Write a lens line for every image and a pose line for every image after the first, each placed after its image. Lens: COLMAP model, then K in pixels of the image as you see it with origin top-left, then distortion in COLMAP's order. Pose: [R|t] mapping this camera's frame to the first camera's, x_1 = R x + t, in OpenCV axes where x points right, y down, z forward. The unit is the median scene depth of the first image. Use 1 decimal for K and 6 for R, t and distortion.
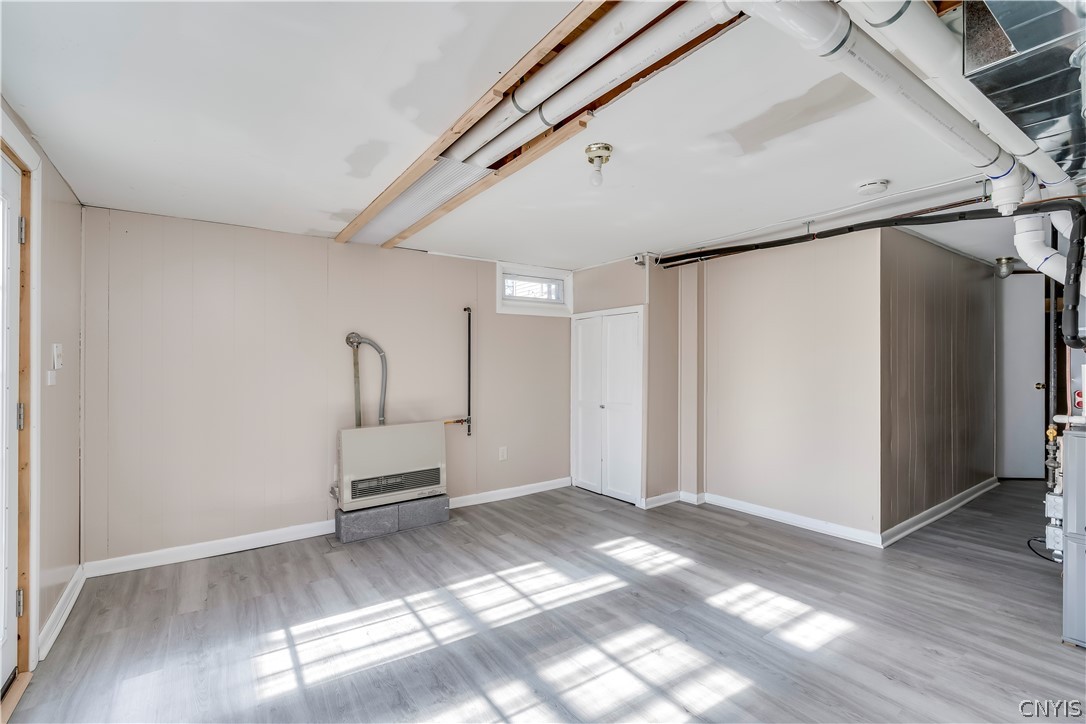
lens RADIAL K [[492.5, 0, 548.2], [0, 492.5, 365.8], [0, 0, 1]] dist [-0.014111, 0.004355]
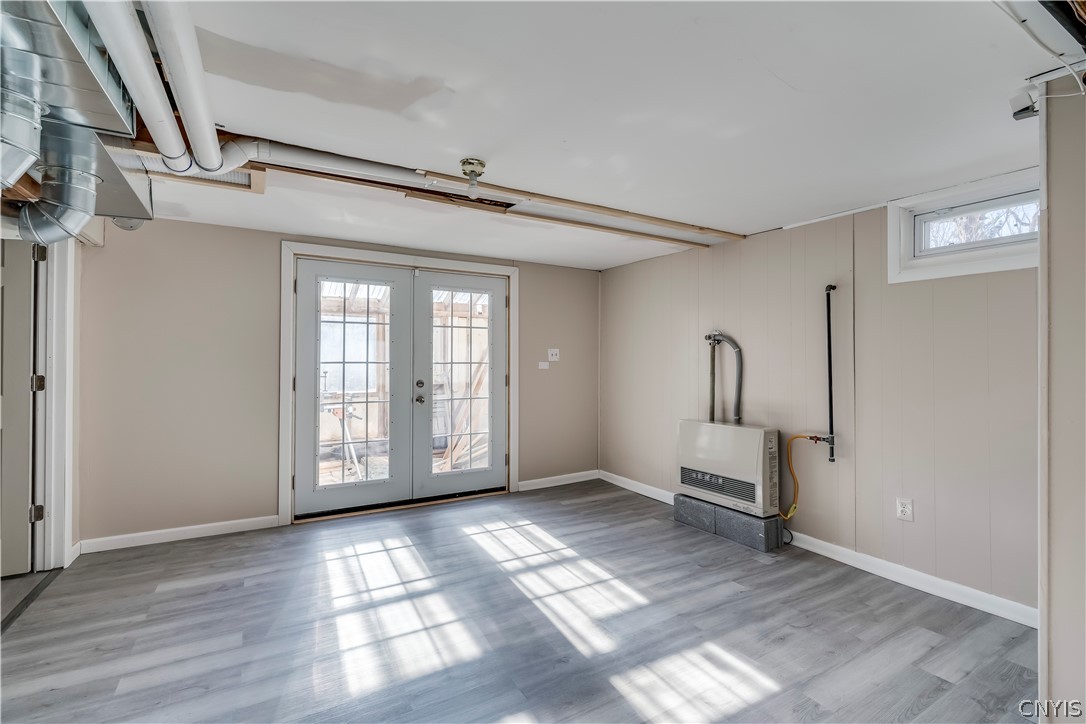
lens RADIAL K [[492.5, 0, 547.8], [0, 492.5, 352.4], [0, 0, 1]] dist [-0.014111, 0.004355]
pose [[-0.077968, -0.000890, -0.996955, 0.813652], [-0.002510, 0.999997, -0.000697, -0.024060], [0.996953, 0.002448, -0.077970, 0.878702]]
